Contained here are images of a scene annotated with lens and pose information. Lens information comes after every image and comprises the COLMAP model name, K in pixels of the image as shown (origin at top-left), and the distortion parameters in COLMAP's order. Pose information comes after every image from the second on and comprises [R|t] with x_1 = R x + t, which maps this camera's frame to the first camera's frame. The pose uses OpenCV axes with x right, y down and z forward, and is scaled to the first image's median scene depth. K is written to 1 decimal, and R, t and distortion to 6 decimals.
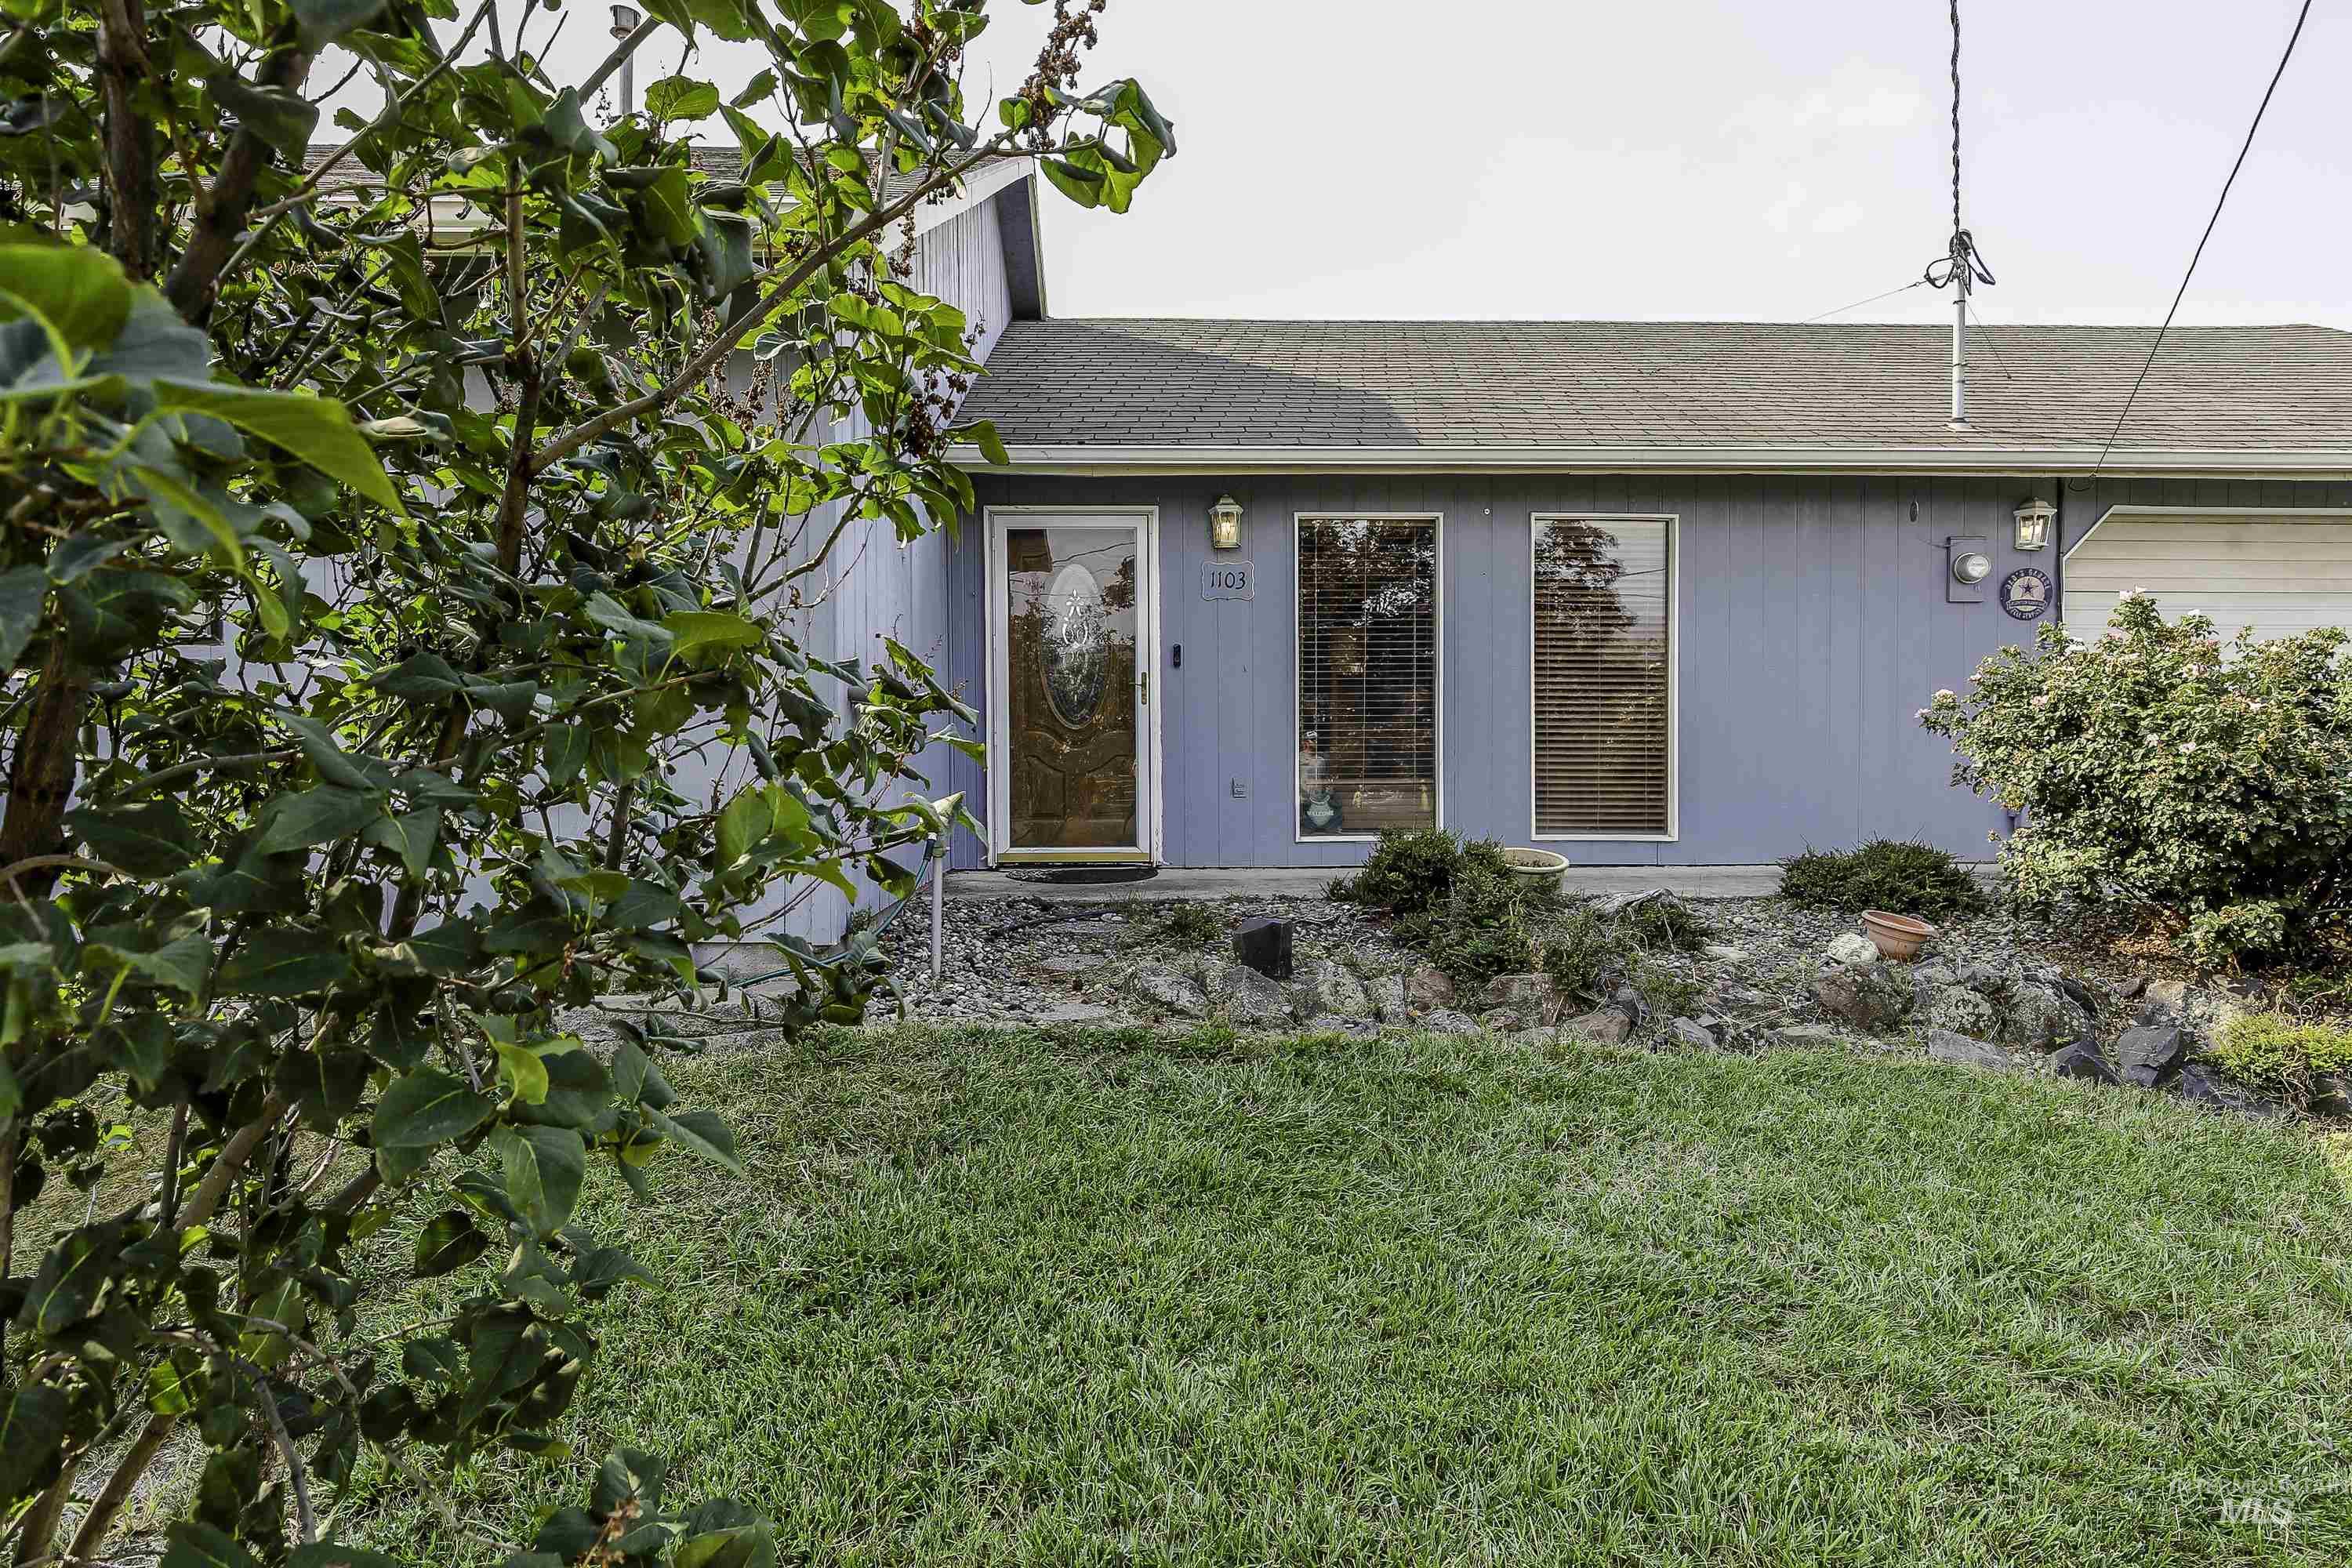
lens RADIAL K [[1328.3, 0, 1176.0], [0, 1328.3, 784.0], [0, 0, 1]] dist [0.059024, 0.000039]
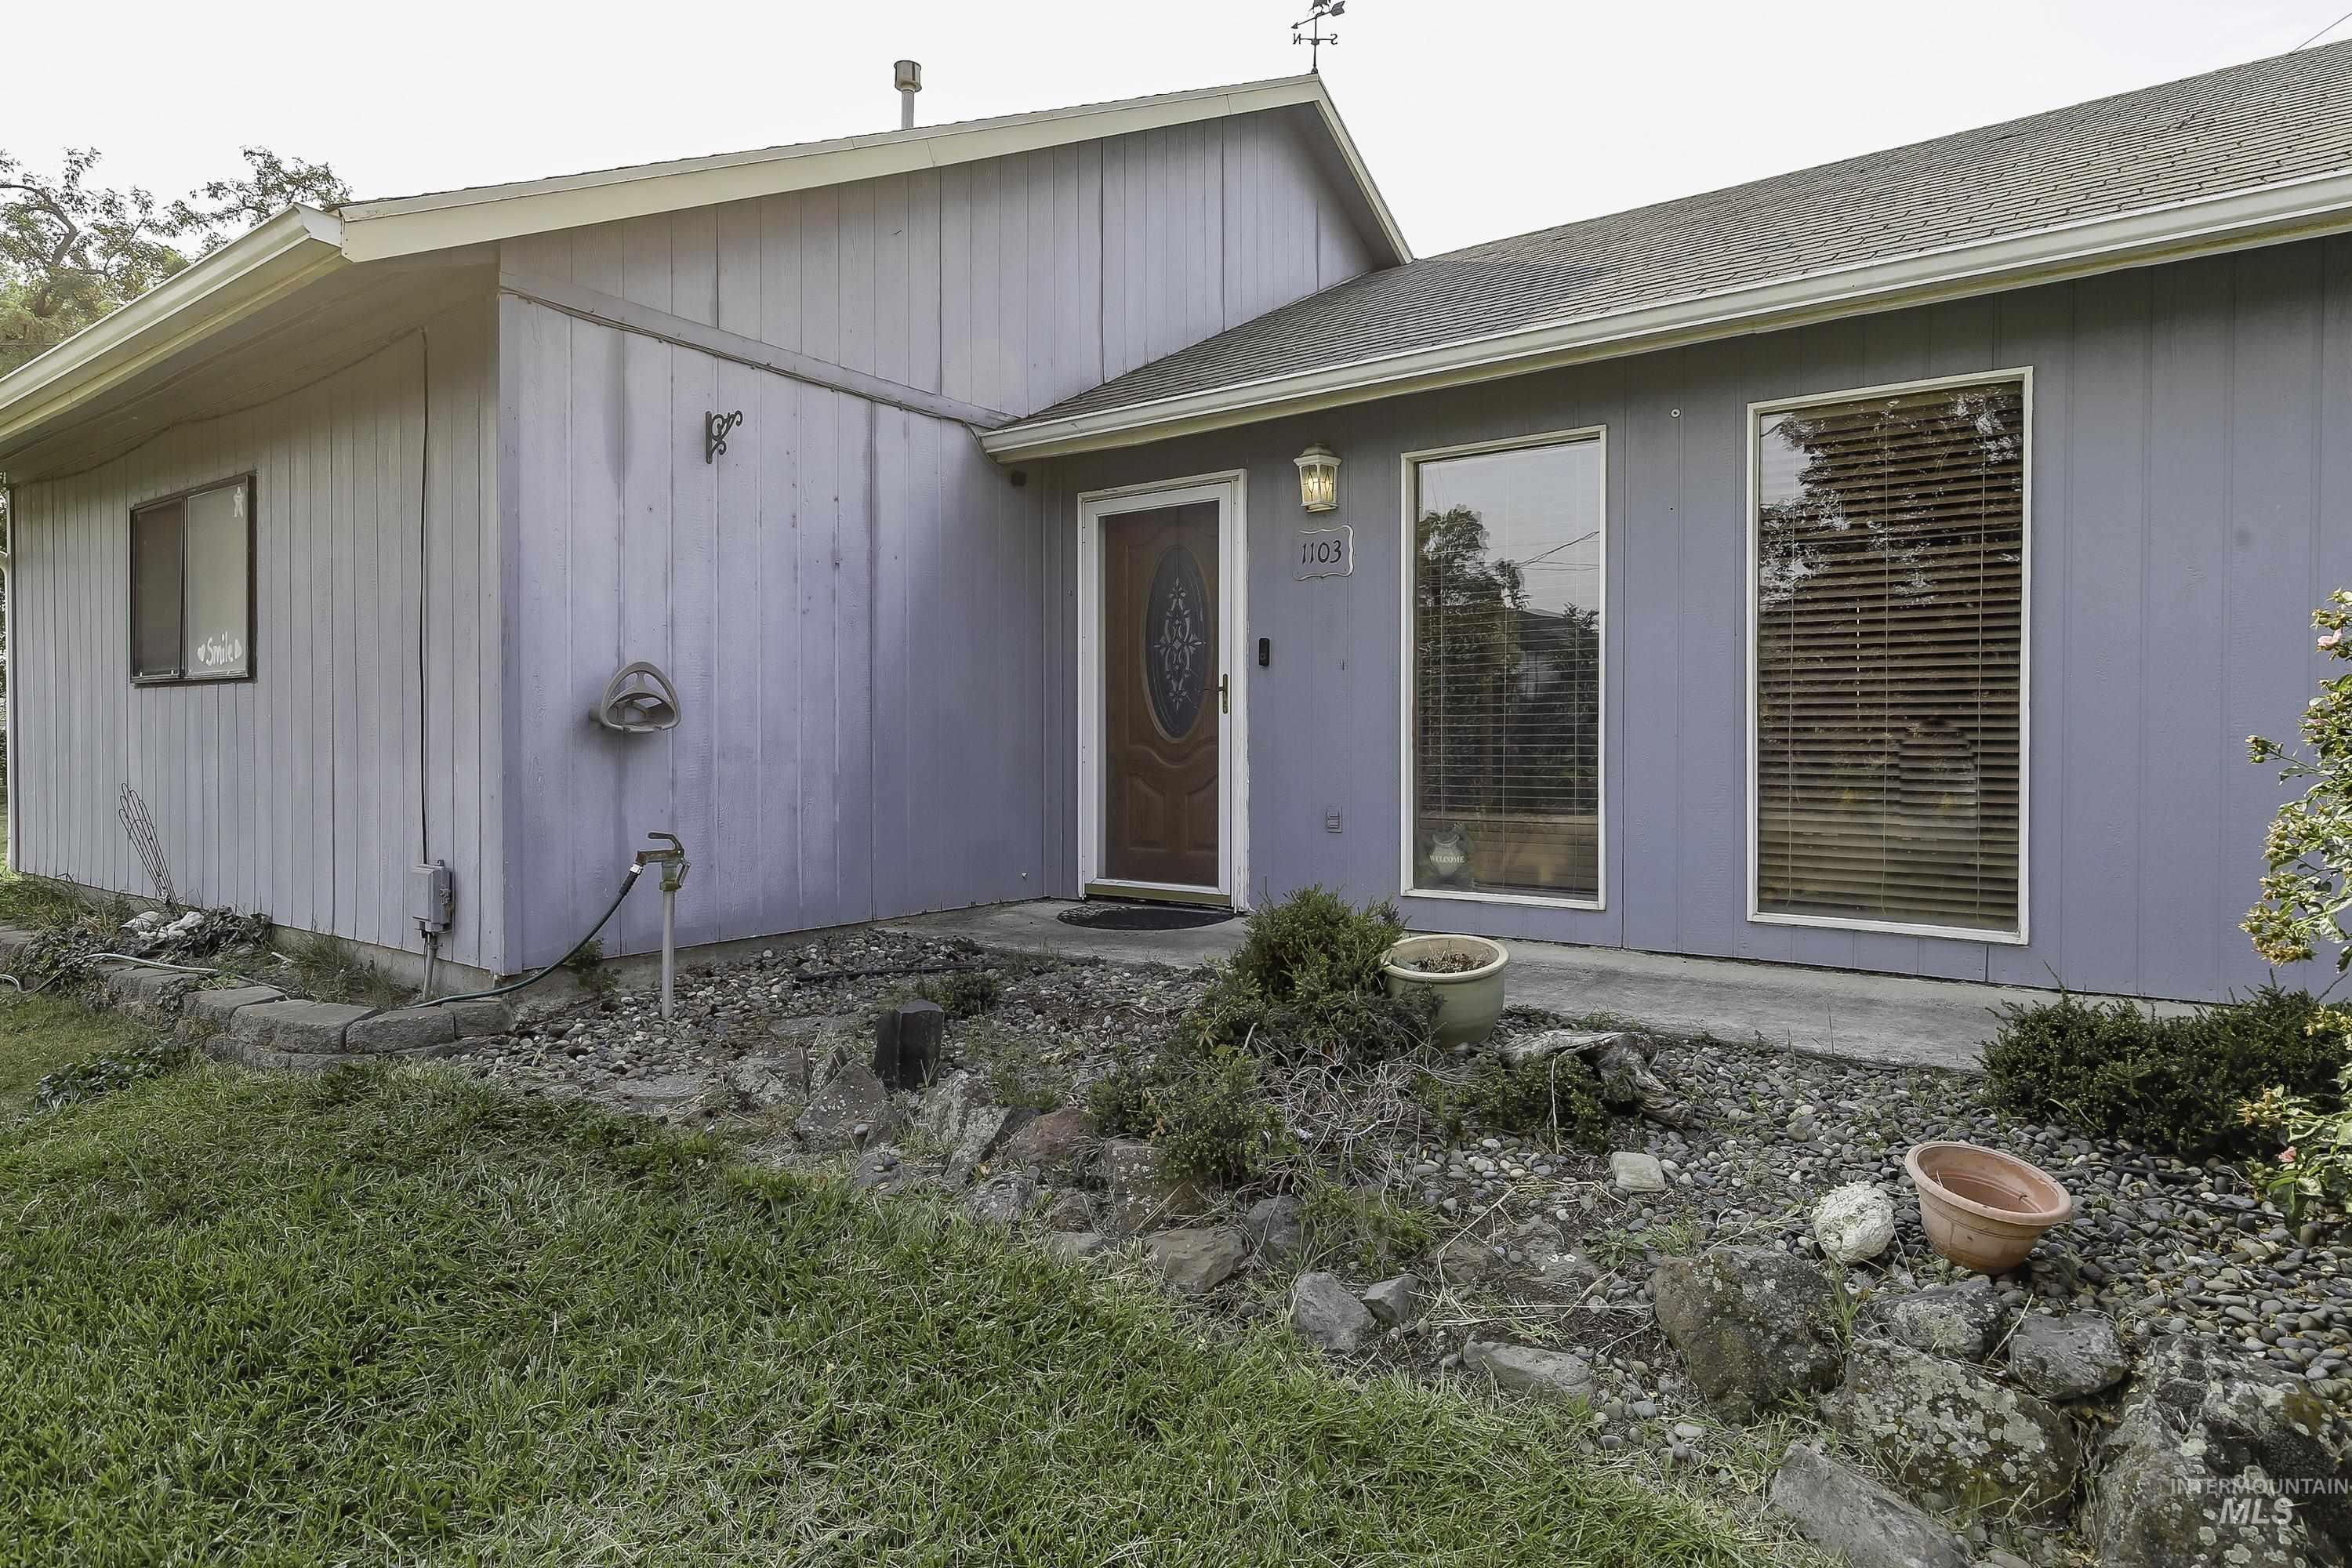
lens RADIAL K [[1309.0, 0, 1176.1], [0, 1309.0, 746.0], [0, 0, 1]] dist [0.016330, 0.000419]
pose [[0.772431, 0.004783, -0.635081, 0.462528], [-0.018793, 0.999706, -0.015328, -0.026675], [0.634820, 0.023775, 0.772294, 0.360841]]
